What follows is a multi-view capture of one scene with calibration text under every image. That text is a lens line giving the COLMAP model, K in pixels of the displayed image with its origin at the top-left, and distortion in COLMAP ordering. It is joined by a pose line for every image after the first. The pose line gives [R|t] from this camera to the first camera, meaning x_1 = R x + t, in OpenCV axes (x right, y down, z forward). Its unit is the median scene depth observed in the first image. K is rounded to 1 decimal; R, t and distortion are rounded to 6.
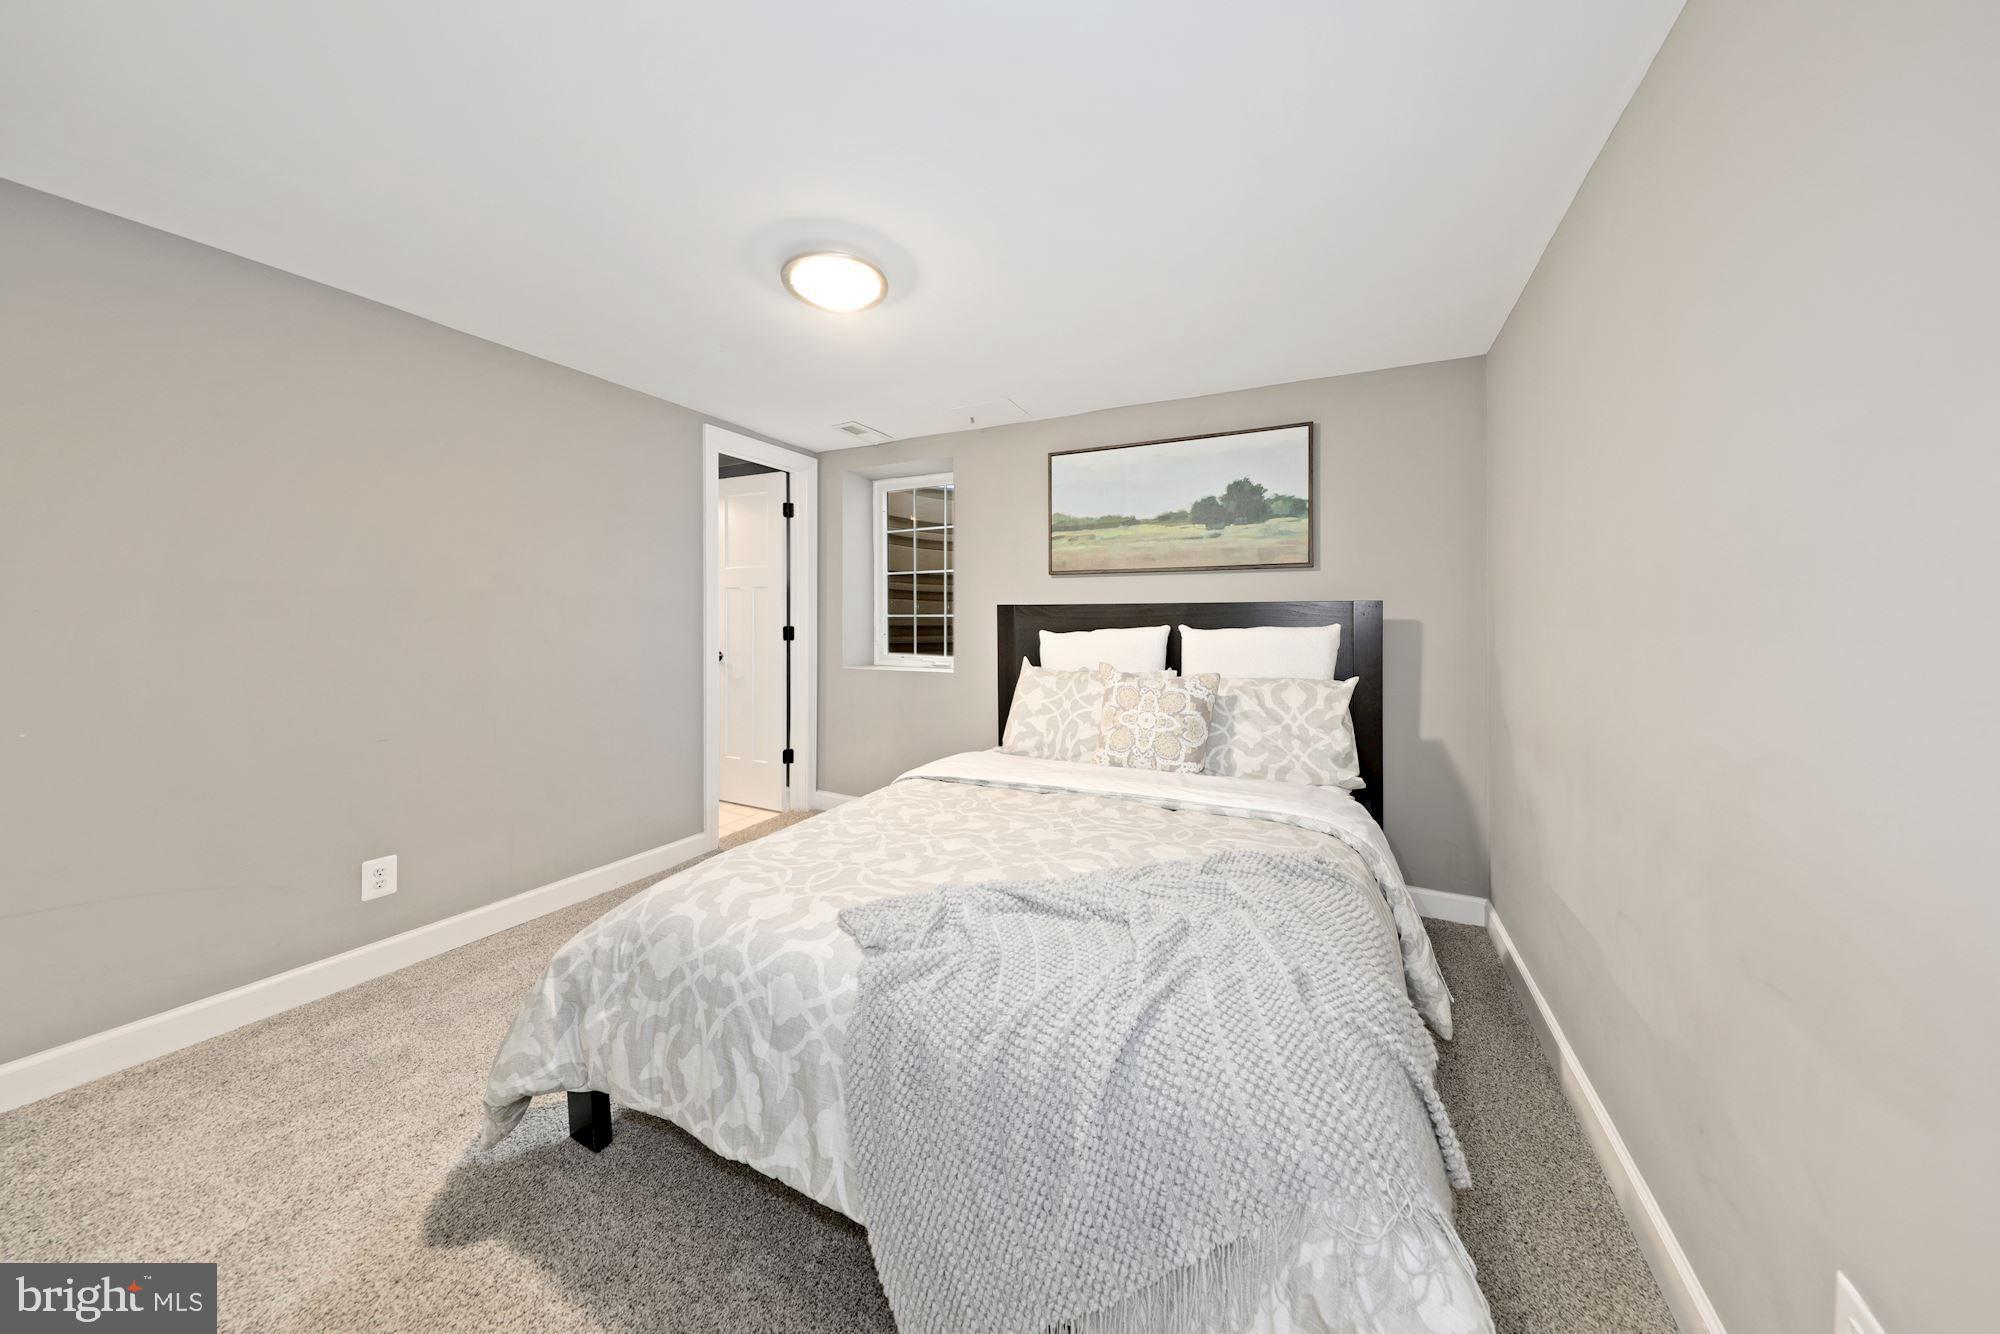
lens RADIAL K [[612.6, 0, 998.7], [0, 612.6, 639.3], [0, 0, 1]] dist [0.004723, -0.000112]
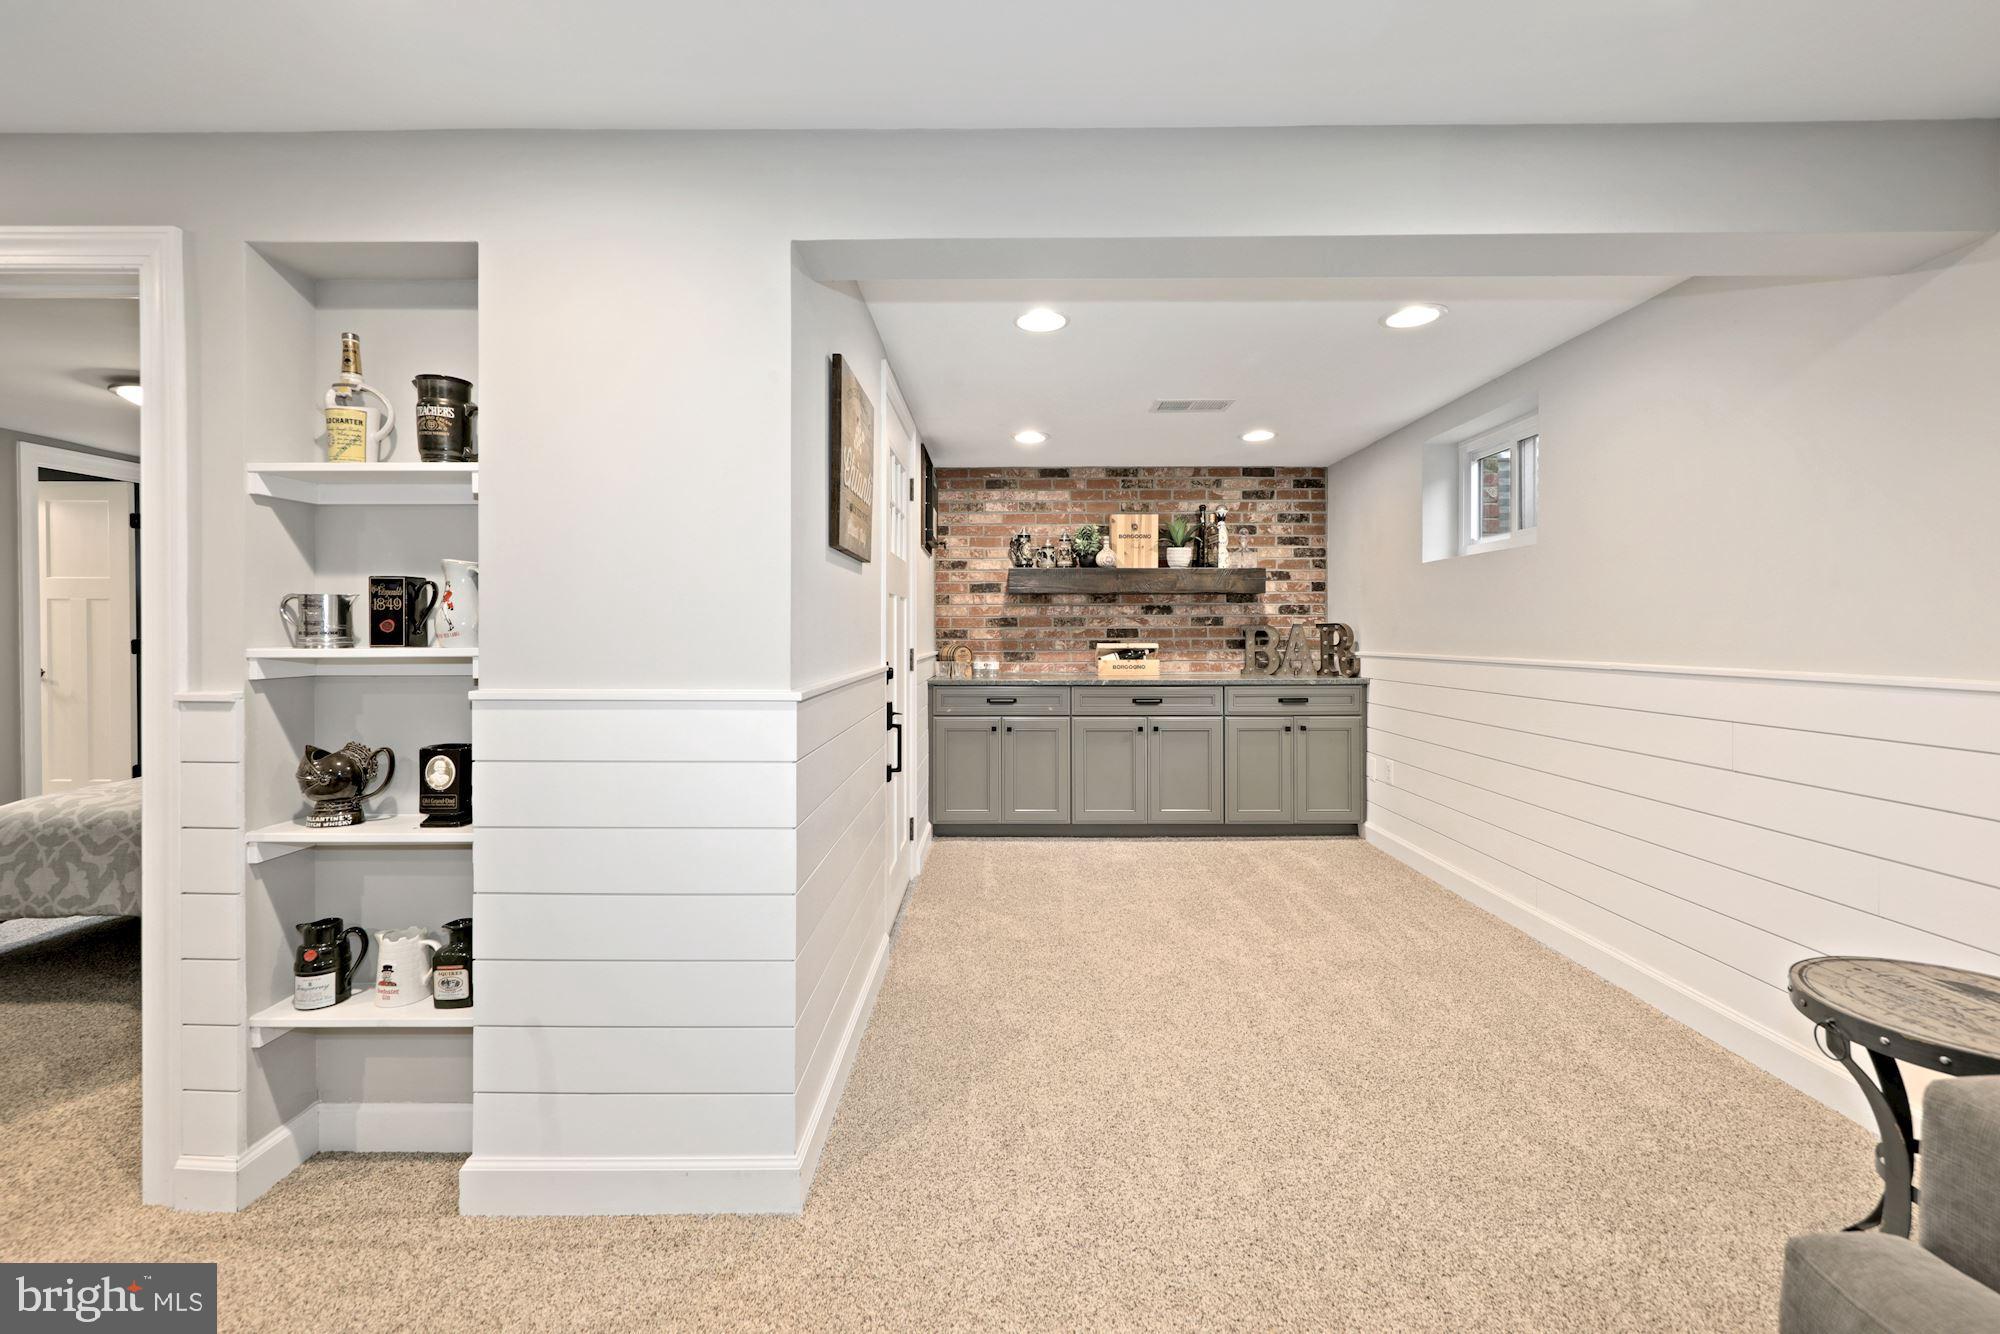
lens RADIAL K [[835.0, 0, 1000.0], [0, 835.0, 667.0], [0, 0, 1]] dist [0.000946, 0.000218]
pose [[0.904074, -0.004314, 0.427355, 0.972676], [0.003236, 0.999989, 0.003249, 0.065847], [-0.427364, -0.001555, 0.904078, -2.329392]]
